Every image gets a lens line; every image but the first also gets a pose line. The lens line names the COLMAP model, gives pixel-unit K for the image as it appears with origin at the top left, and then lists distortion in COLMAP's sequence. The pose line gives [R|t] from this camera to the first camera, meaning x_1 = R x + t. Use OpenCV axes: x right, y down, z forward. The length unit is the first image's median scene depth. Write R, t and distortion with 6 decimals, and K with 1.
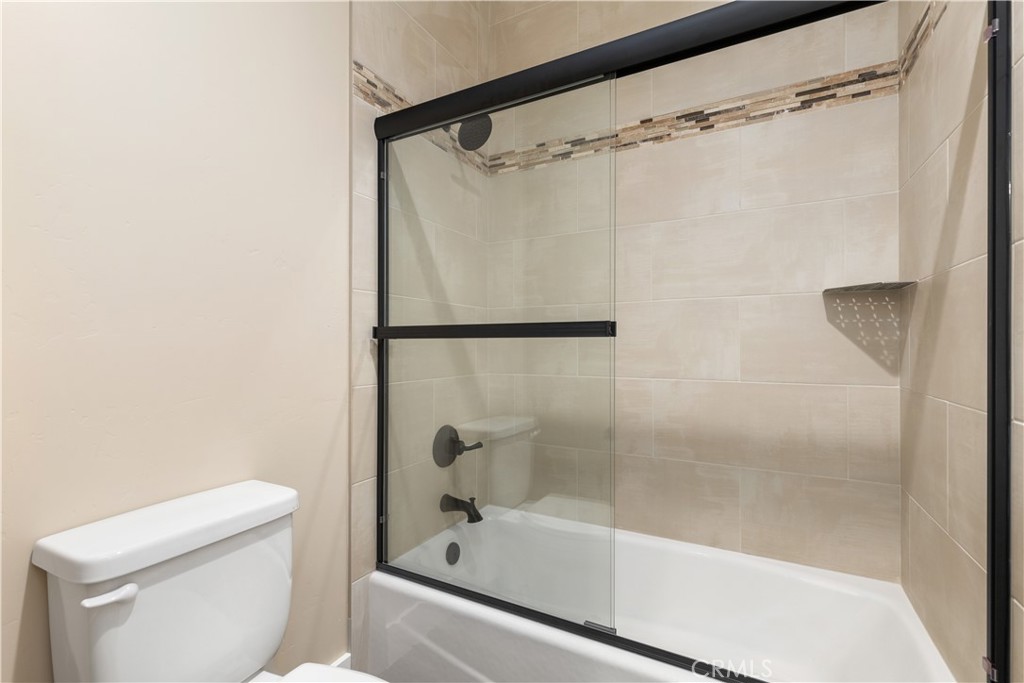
lens RADIAL K [[462.0, 0, 513.1], [0, 462.0, 341.5], [0, 0, 1]] dist [0.003976, 0.000077]
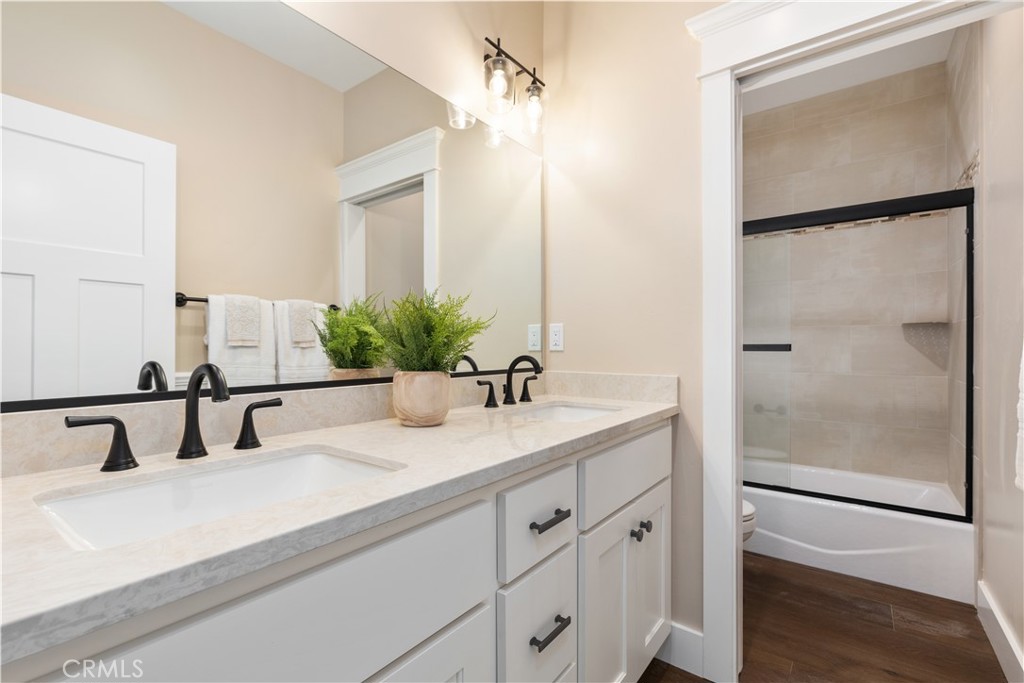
lens RADIAL K [[462.0, 0, 513.6], [0, 462.0, 346.5], [0, 0, 1]] dist [0.003976, 0.000077]
pose [[0.988837, -0.002711, -0.148978, -0.571231], [0.003450, 0.999983, 0.004707, -0.035940], [0.148963, -0.005168, 0.988829, -1.034184]]
